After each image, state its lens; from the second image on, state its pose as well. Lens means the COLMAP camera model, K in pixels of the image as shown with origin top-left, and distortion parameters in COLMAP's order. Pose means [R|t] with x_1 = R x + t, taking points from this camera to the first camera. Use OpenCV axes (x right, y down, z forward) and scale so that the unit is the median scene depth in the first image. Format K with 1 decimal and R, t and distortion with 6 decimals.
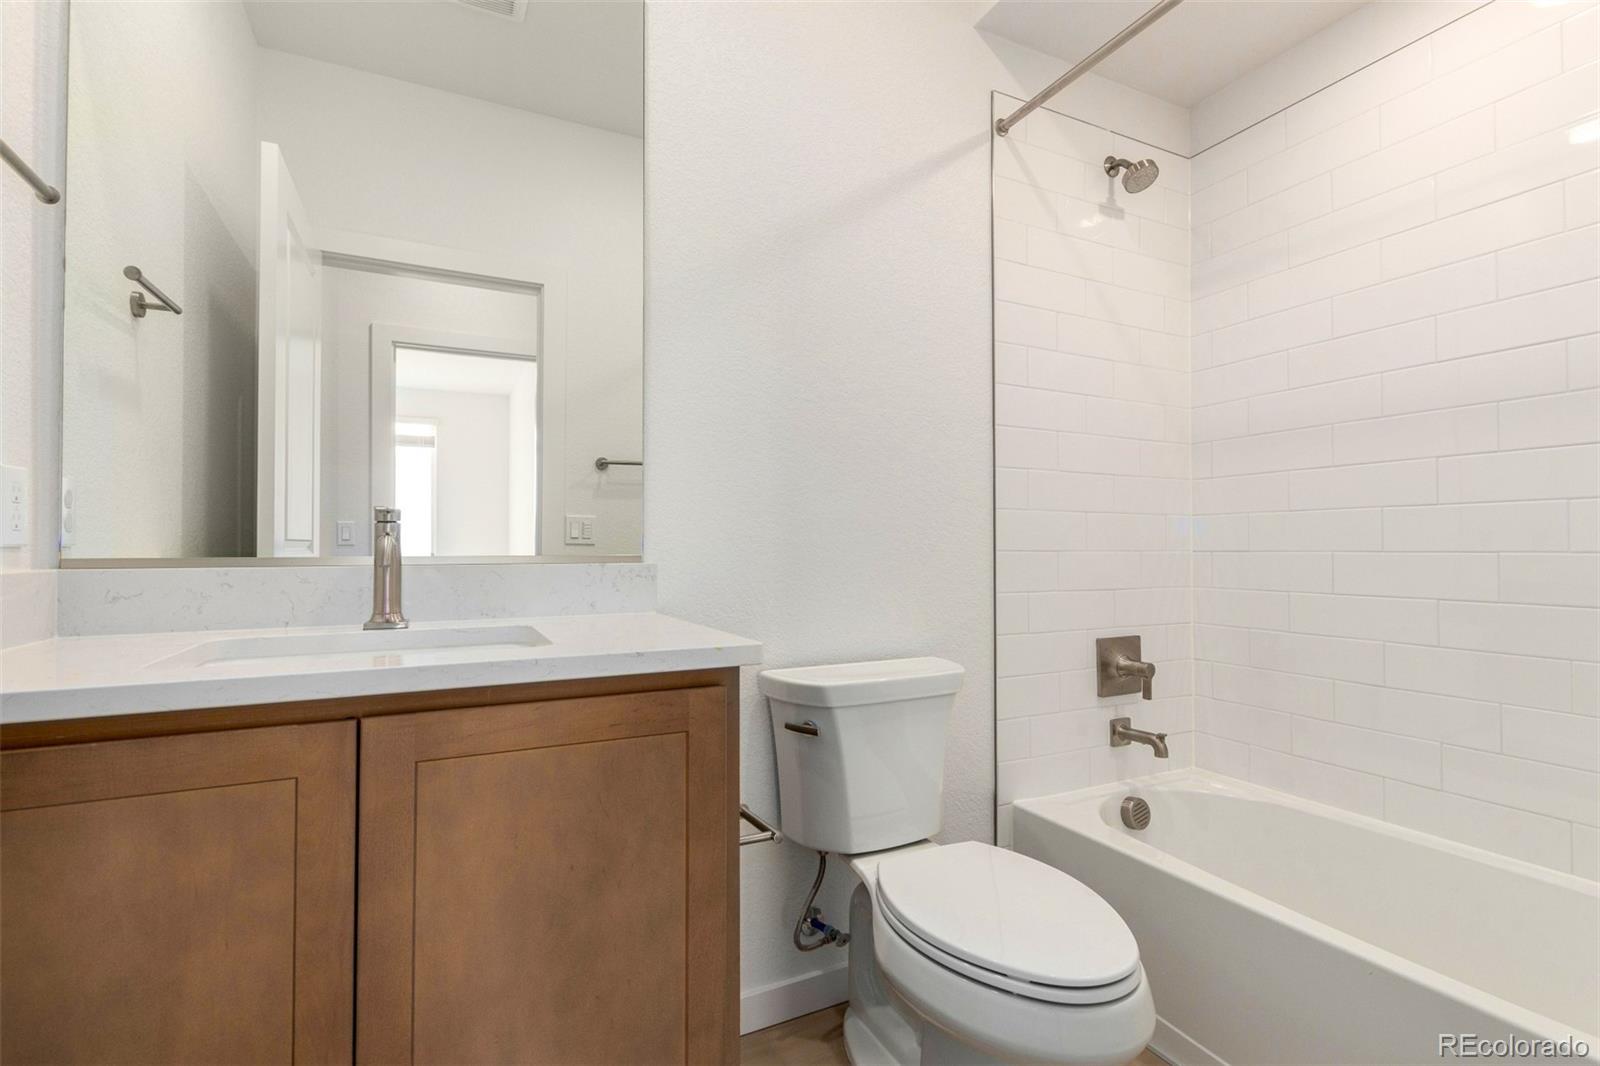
lens RADIAL K [[737.4, 0, 795.7], [0, 737.4, 540.0], [0, 0, 1]] dist [0.001618, -0.000798]
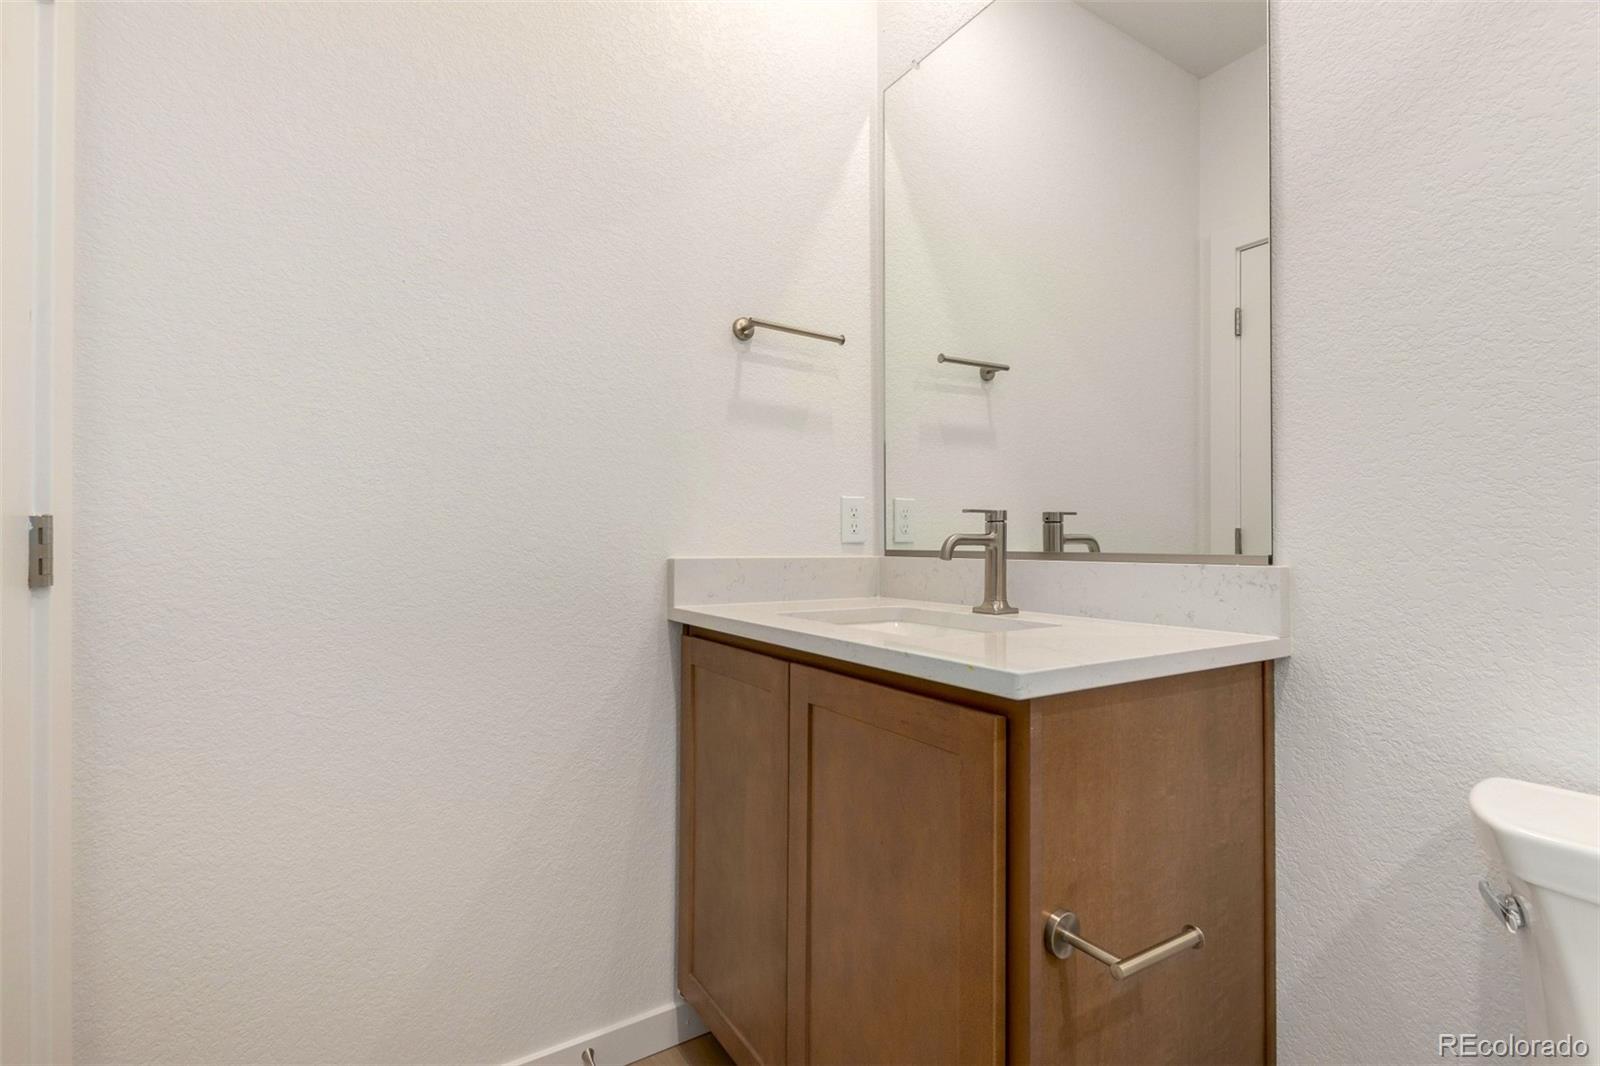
lens RADIAL K [[737.4, 0, 795.7], [0, 737.4, 540.0], [0, 0, 1]] dist [0.001618, -0.000798]
pose [[0.095630, -0.003295, -0.995411, 0.631874], [0.008741, 0.999959, -0.002470, 0.005767], [0.995379, -0.008464, 0.095655, 0.657404]]
